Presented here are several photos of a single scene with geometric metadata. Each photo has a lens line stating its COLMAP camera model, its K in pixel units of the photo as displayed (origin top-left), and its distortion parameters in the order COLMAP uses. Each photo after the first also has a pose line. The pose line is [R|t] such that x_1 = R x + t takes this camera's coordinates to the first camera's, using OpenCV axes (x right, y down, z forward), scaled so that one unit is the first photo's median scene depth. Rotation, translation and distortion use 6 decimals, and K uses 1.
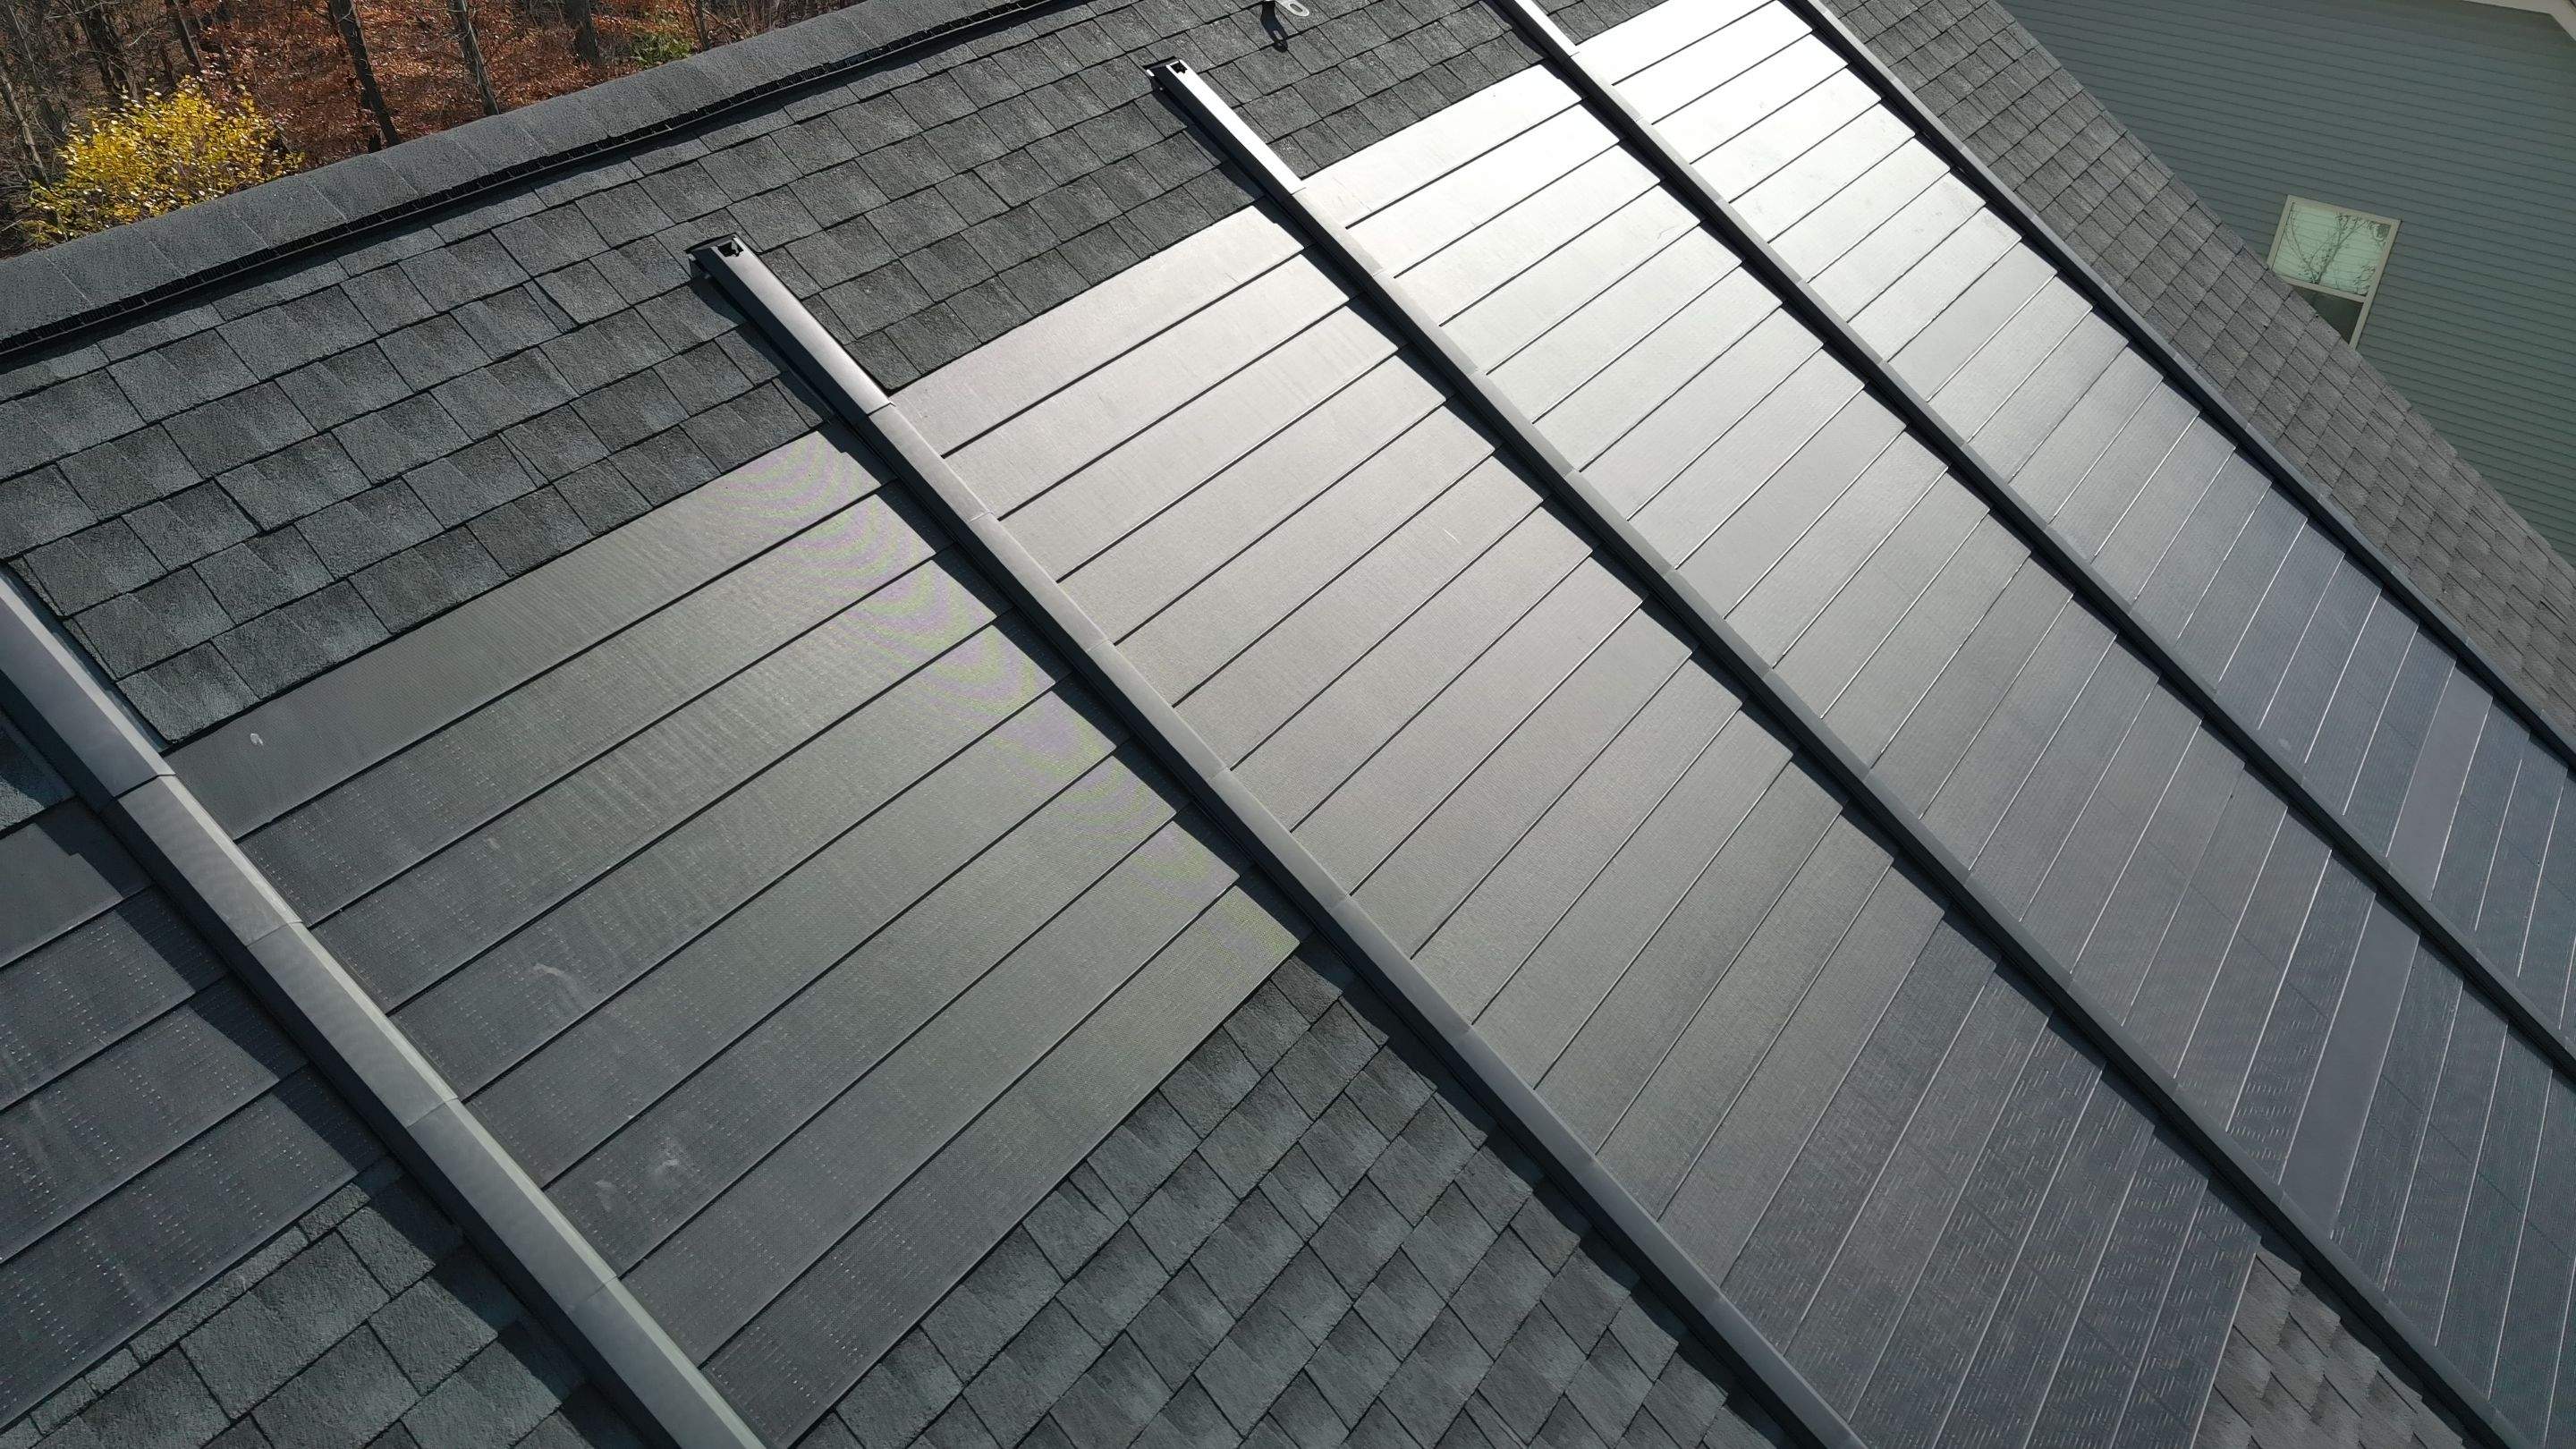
lens RADIAL K [[1849.7, 0, 1289.1], [0, 1849.7, 718.1], [0, 0, 1]] dist [0.025881, -0.024199]
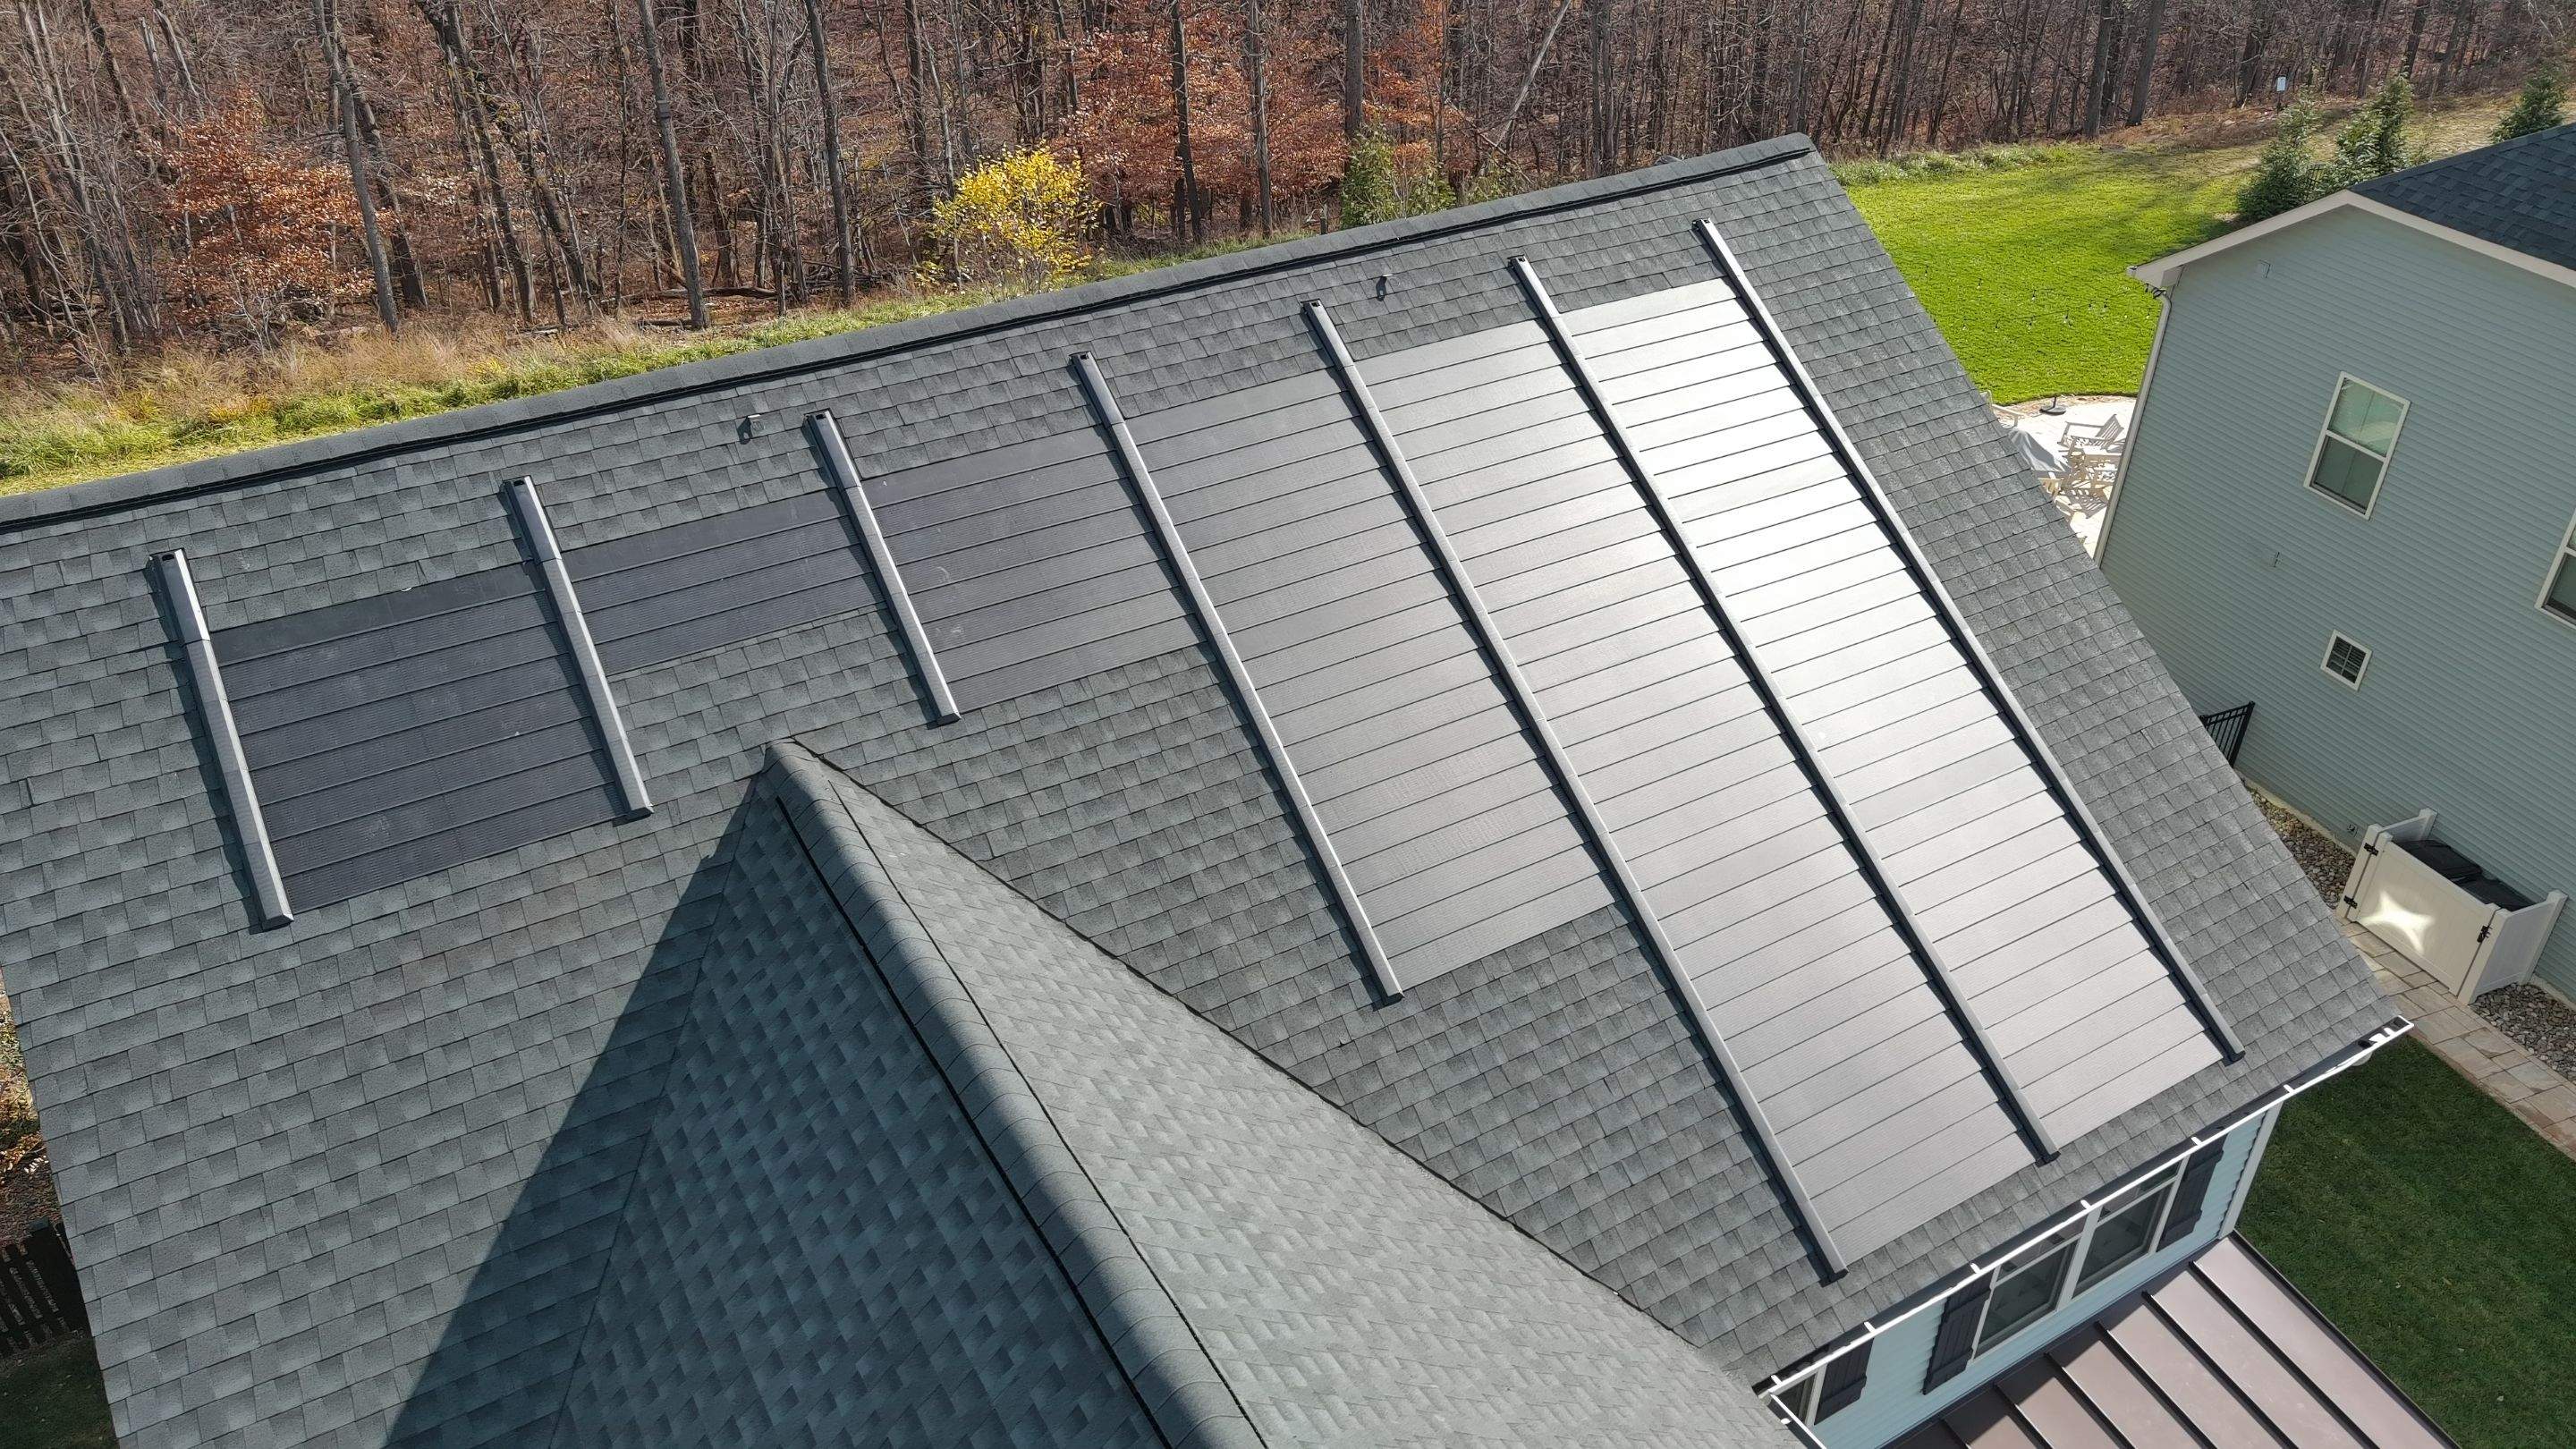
lens RADIAL K [[1849.7, 0, 1289.1], [0, 1849.7, 718.1], [0, 0, 1]] dist [0.025881, -0.024199]
pose [[0.908807, 0.228756, -0.348913, 1.023554], [-0.239614, 0.970790, 0.012356, 0.153525], [0.341548, 0.072375, 0.937074, -1.384310]]
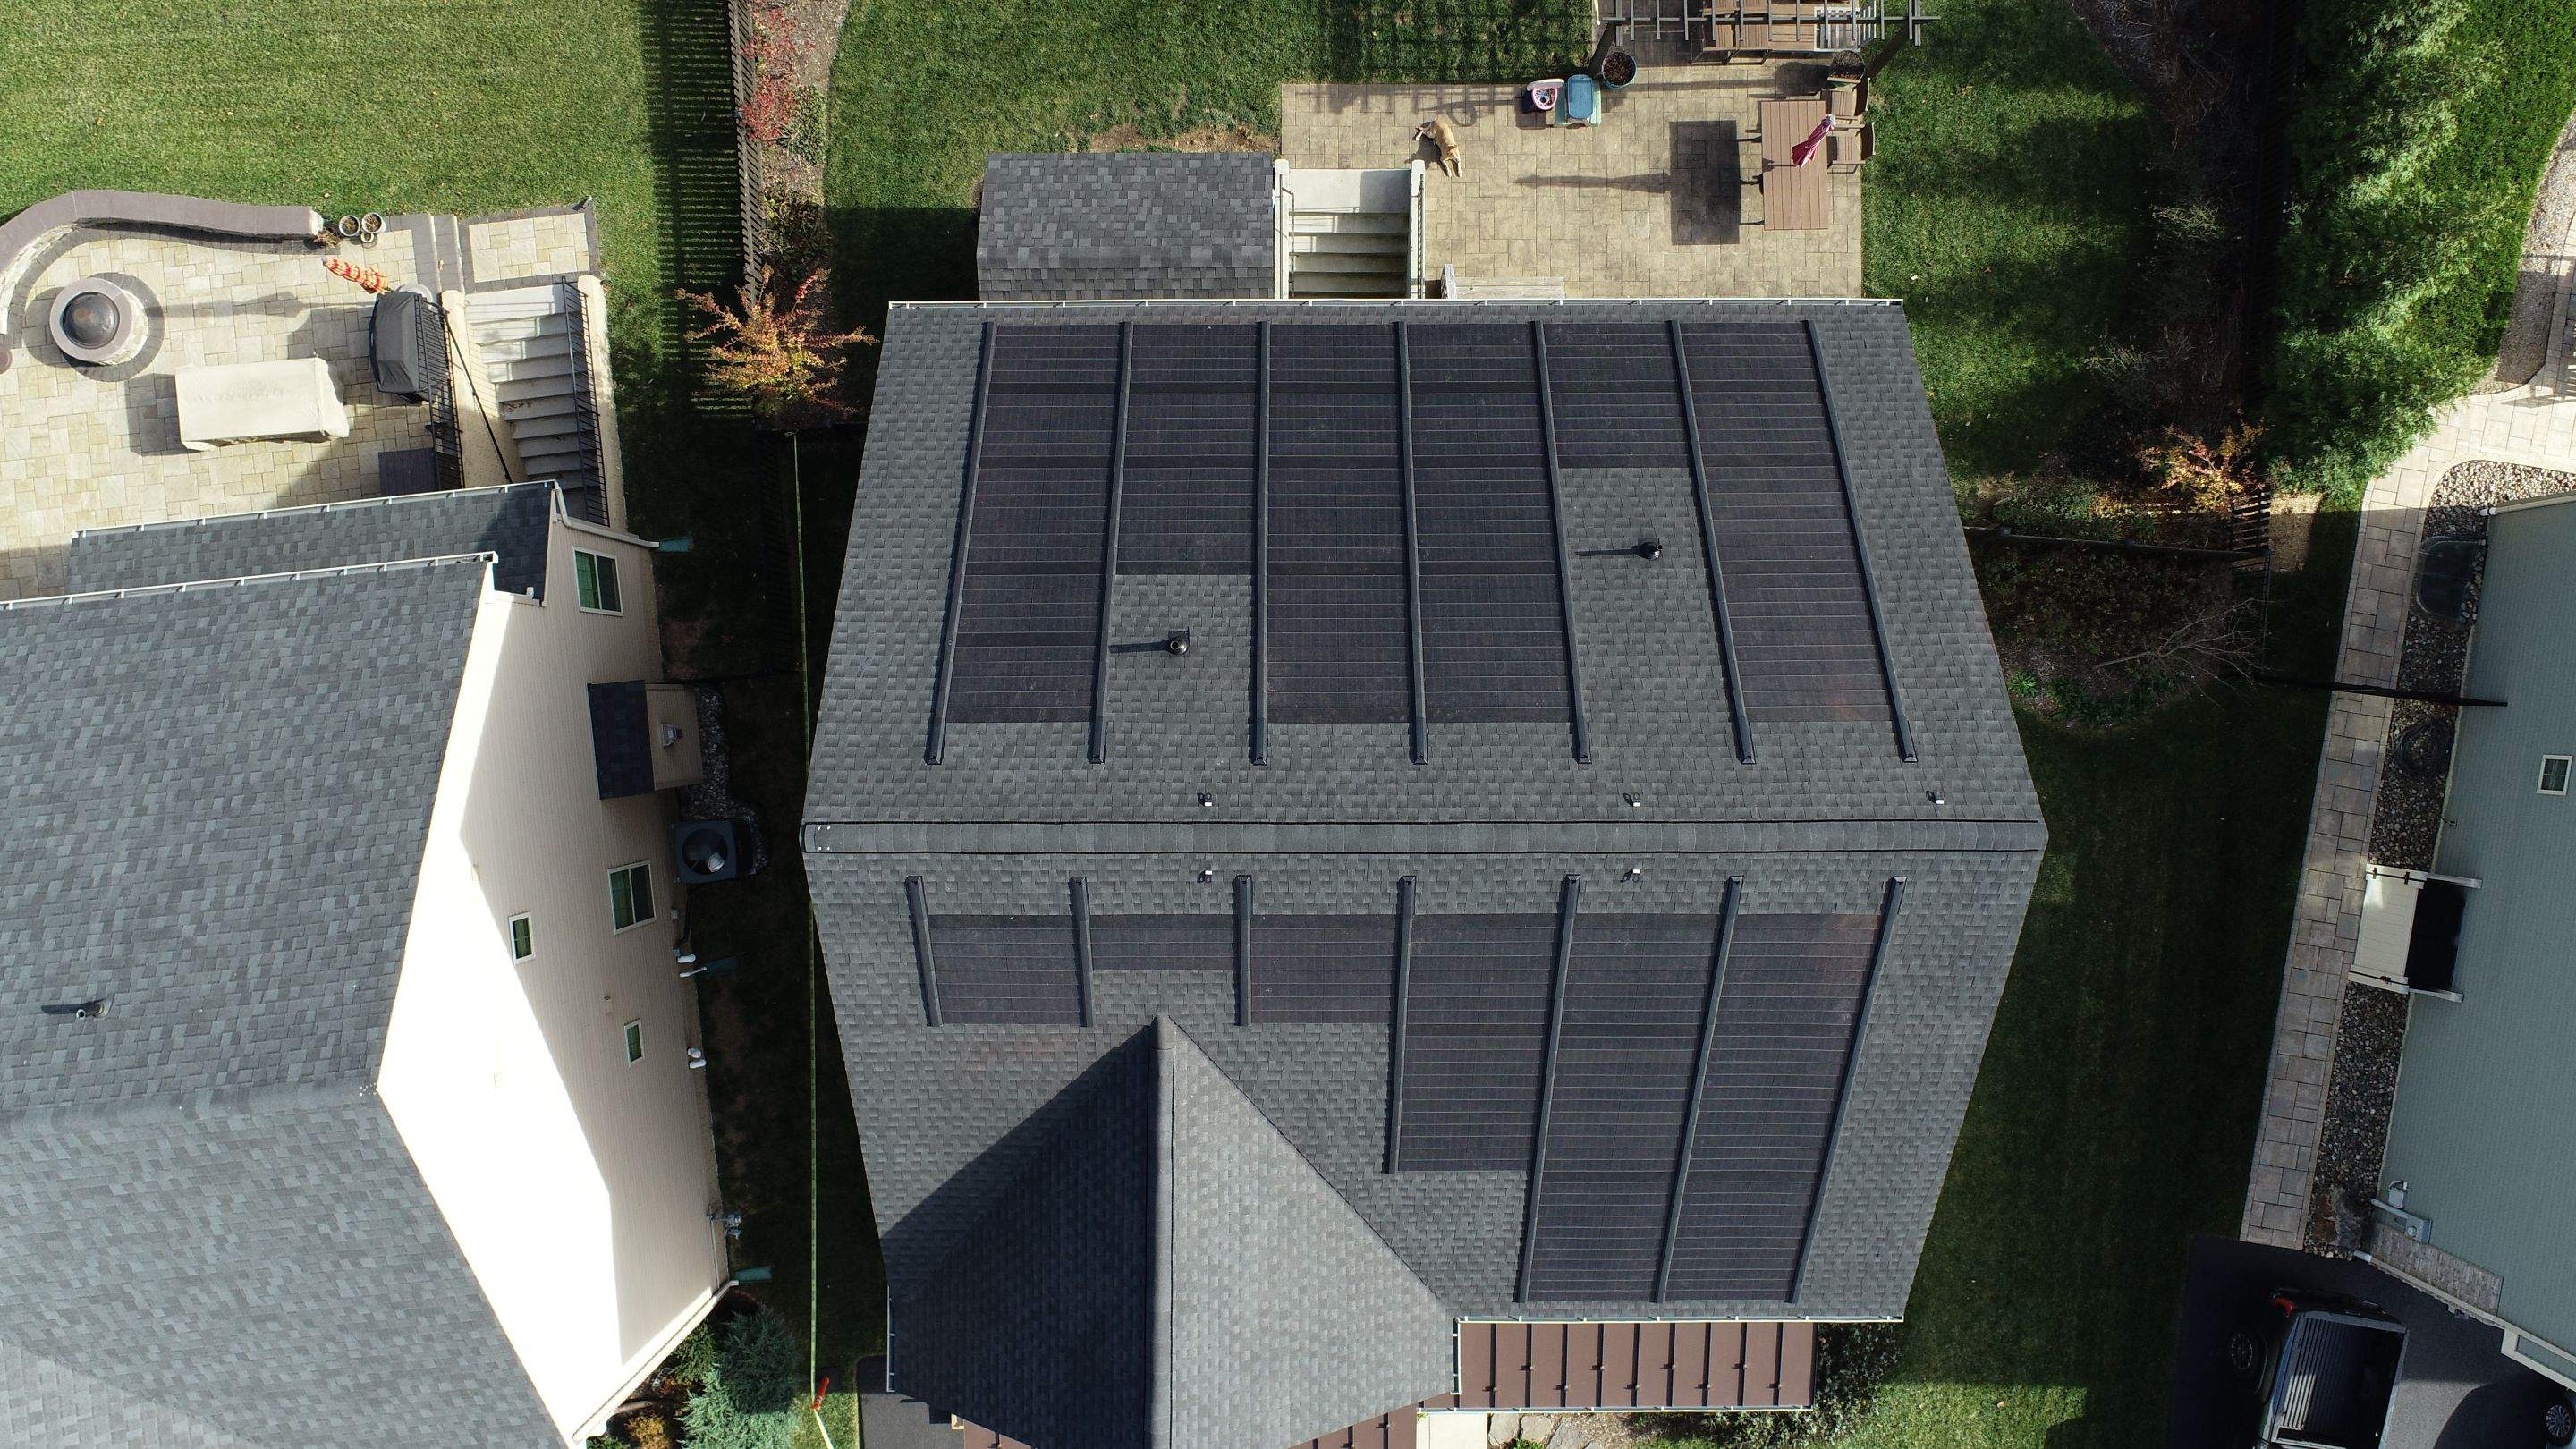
lens RADIAL K [[1738.9, 0, 1299.2], [0, 1738.9, 712.0], [0, 0, 1]] dist [-0.007689, -0.001797]
pose [[0.566078, 0.824310, 0.008307, -0.811118], [-0.479052, 0.320745, 0.817087, -3.631227], [0.670869, -0.466514, 0.576454, -1.393488]]
